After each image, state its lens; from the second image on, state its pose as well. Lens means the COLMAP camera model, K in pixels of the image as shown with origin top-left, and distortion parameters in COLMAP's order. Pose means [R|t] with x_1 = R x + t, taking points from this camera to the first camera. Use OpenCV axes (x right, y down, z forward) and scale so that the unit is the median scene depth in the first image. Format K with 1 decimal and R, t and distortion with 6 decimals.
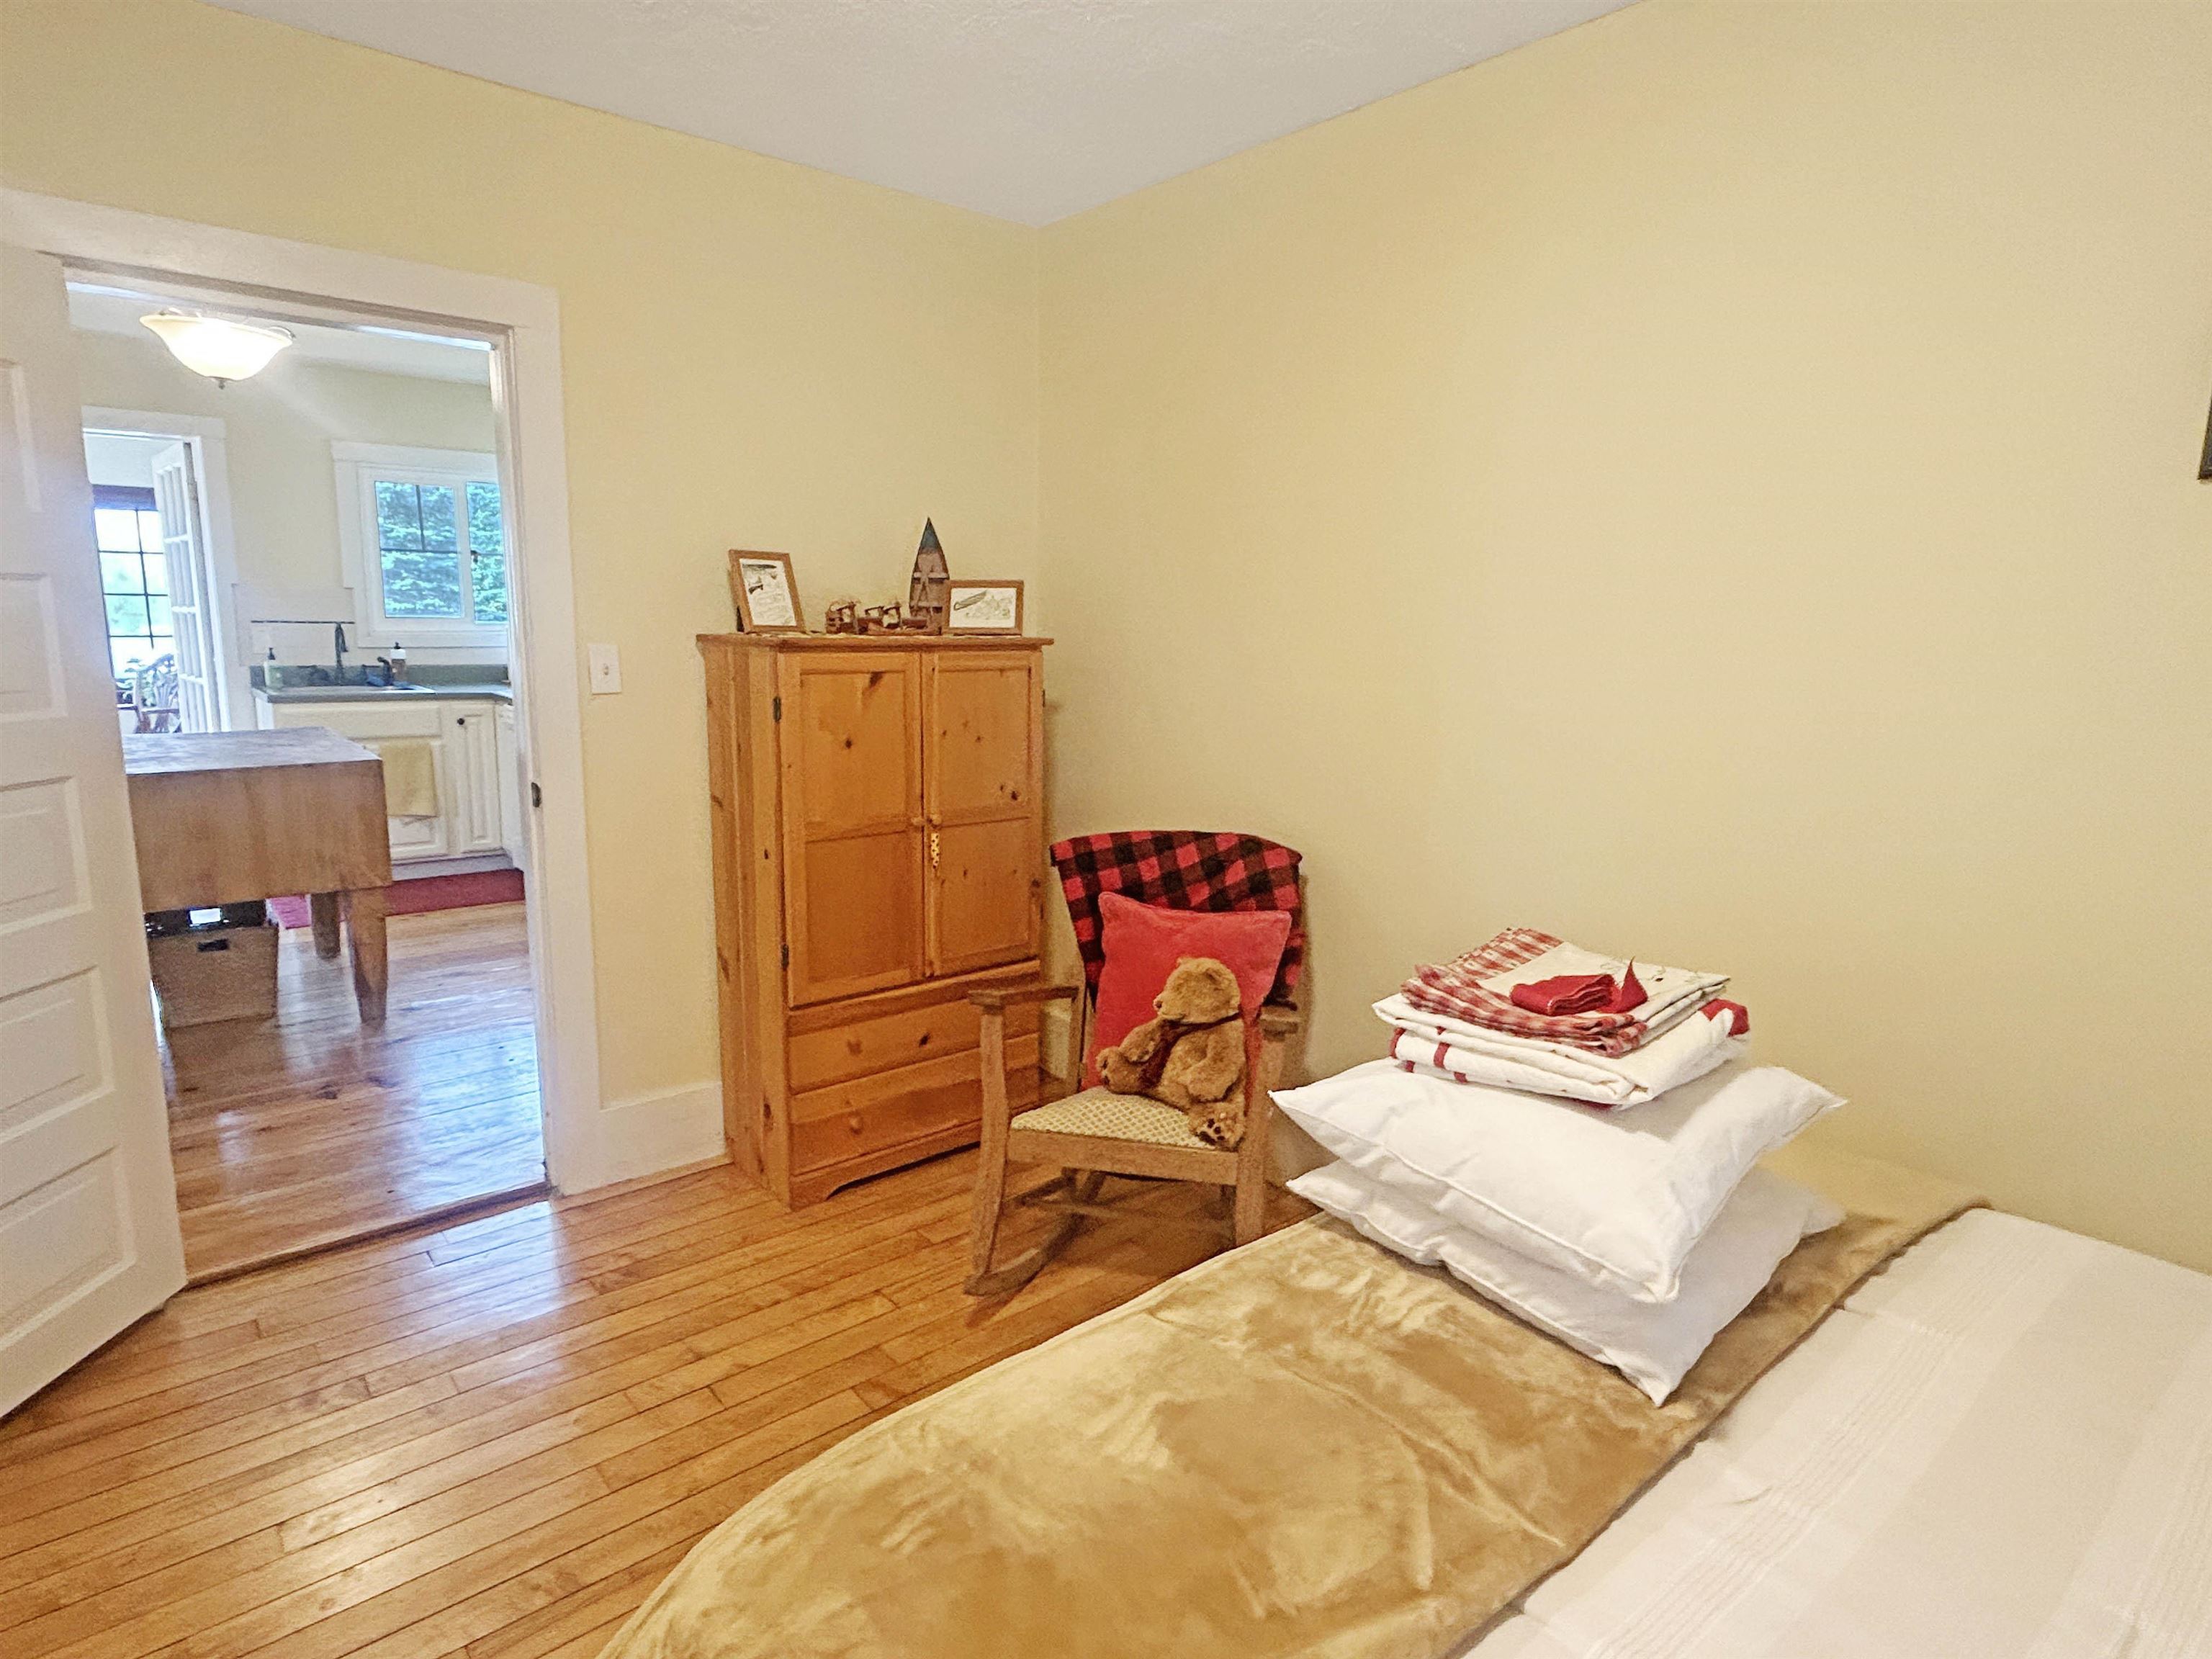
lens RADIAL K [[1235.3, 0, 1092.9], [0, 1235.3, 827.6], [0, 0, 1]] dist [-0.002657, 0.000183]
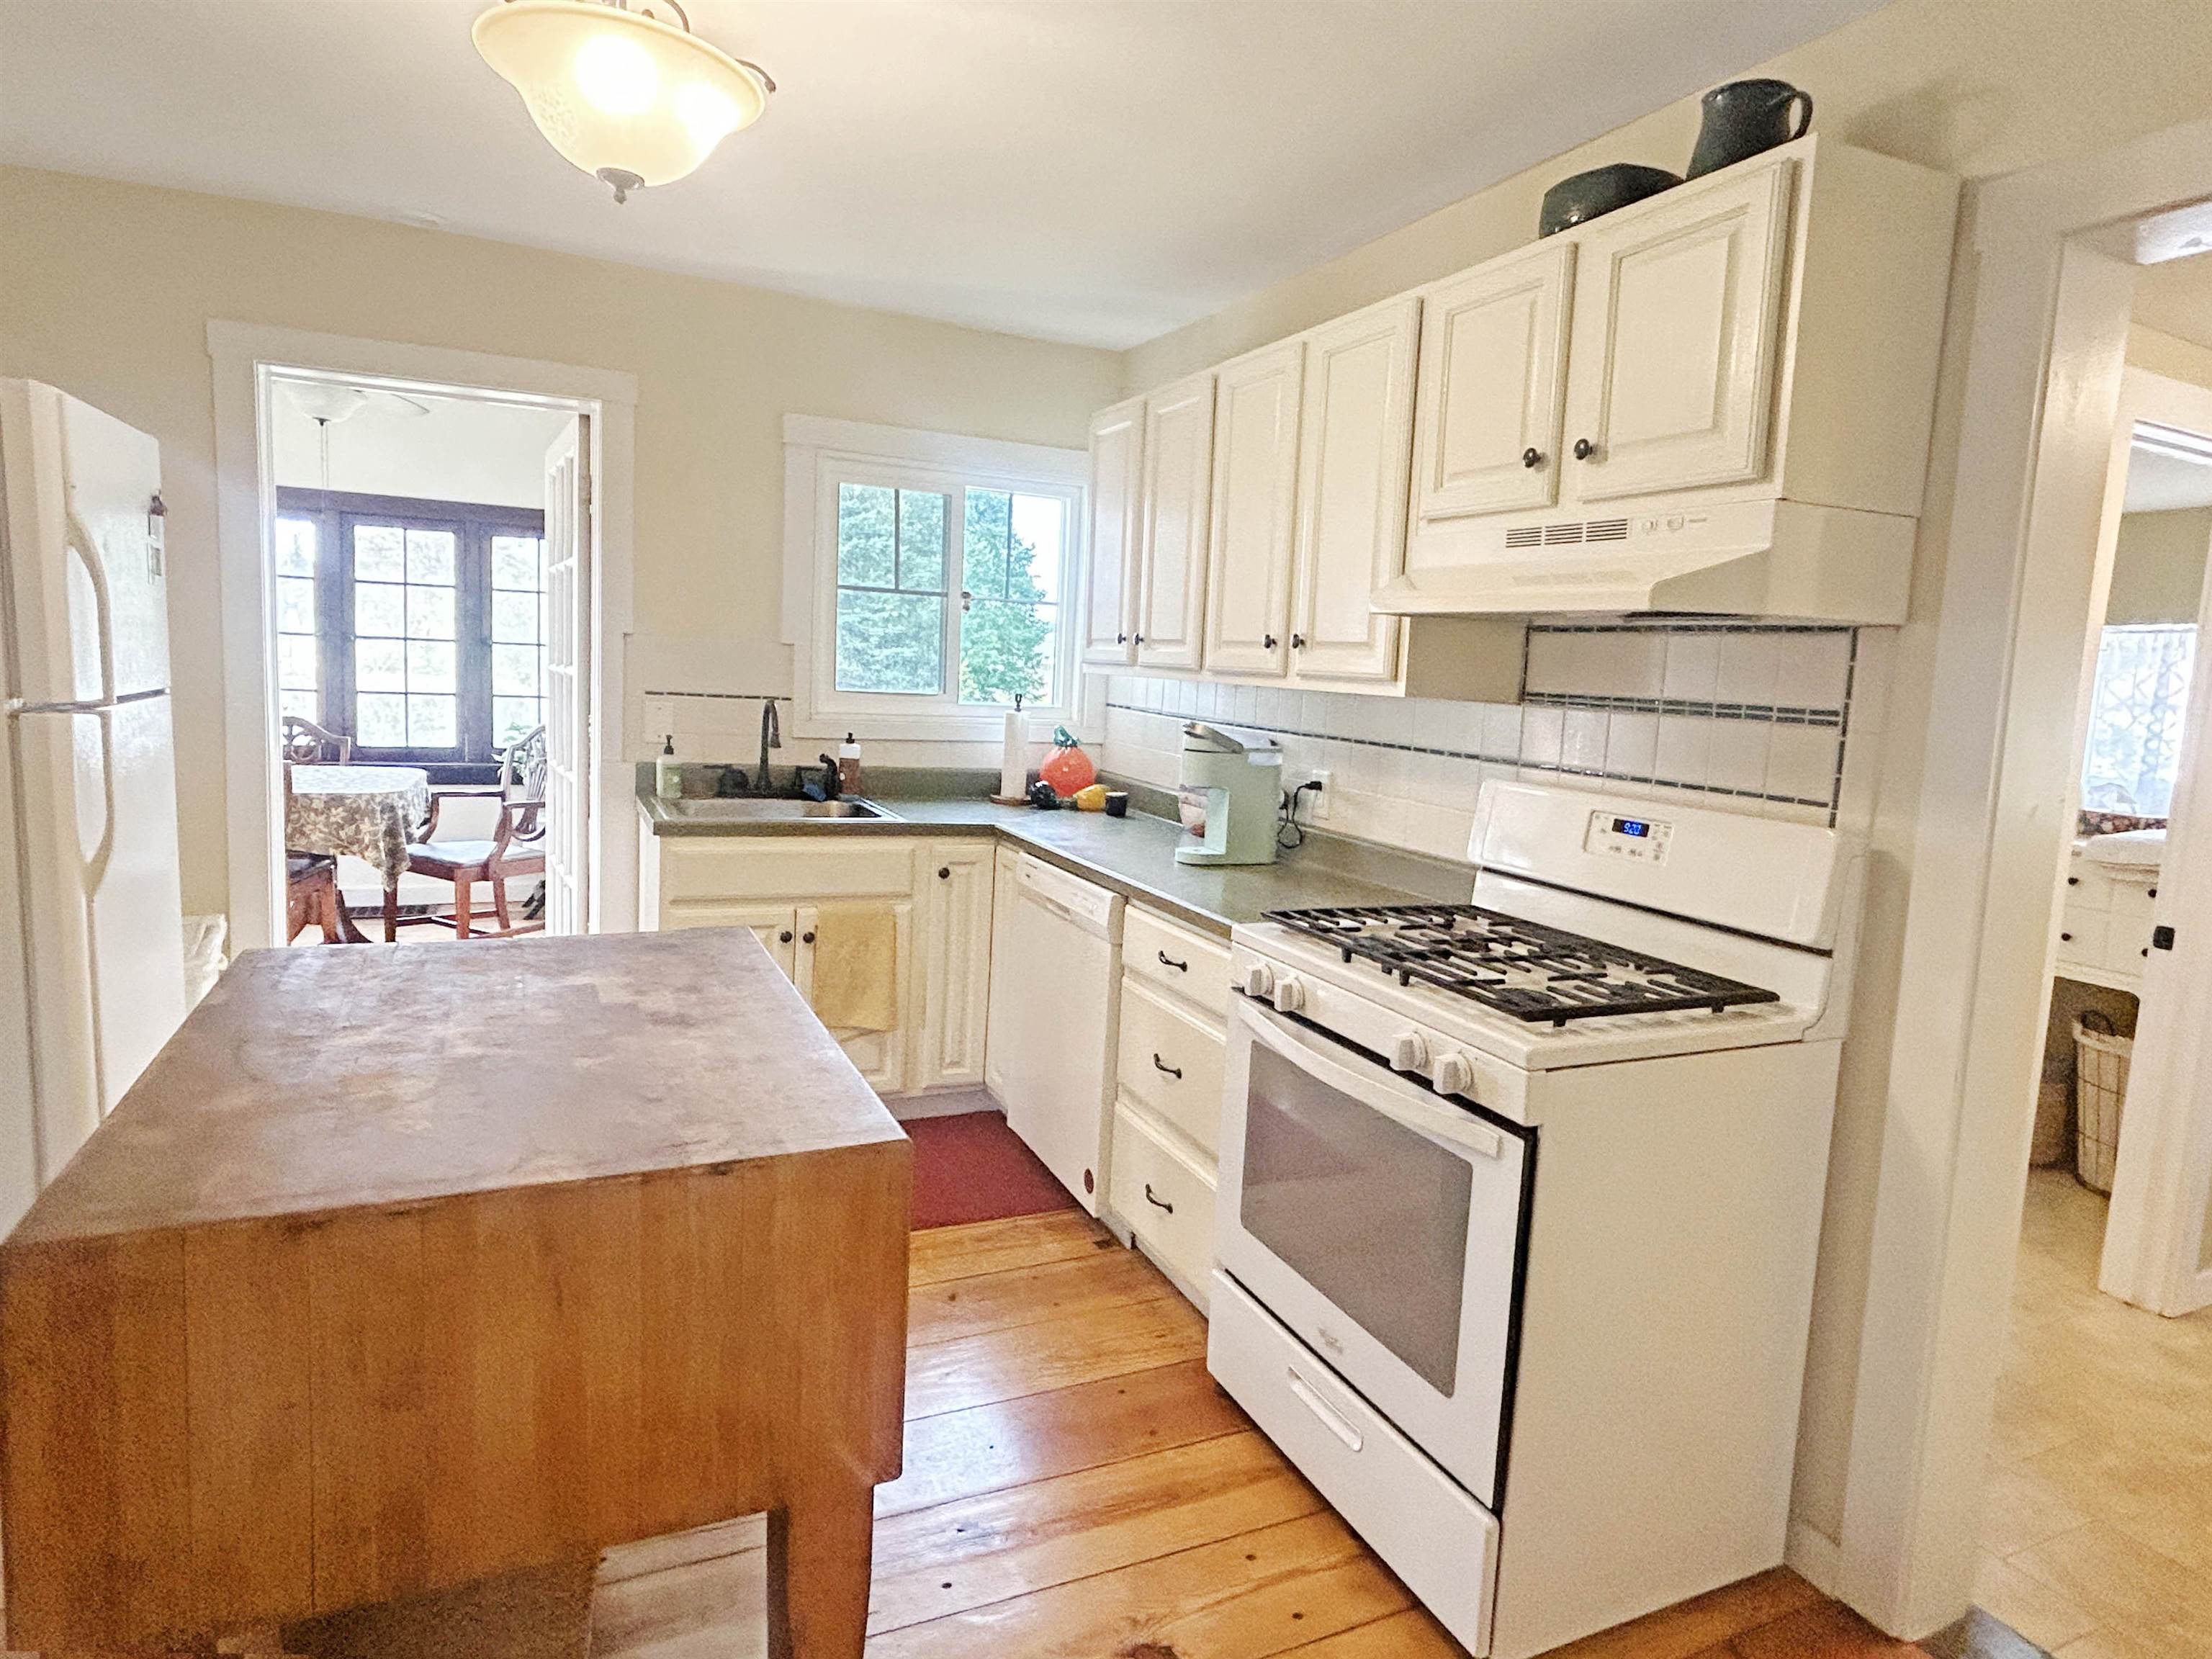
lens RADIAL K [[1235.3, 0, 1114.1], [0, 1235.3, 831.2], [0, 0, 1]] dist [-0.002657, 0.000183]
pose [[0.969495, 0.060090, -0.237631, -0.294485], [-0.074493, 0.995860, -0.052092, -0.080737], [0.233517, 0.068205, 0.969958, 0.446616]]
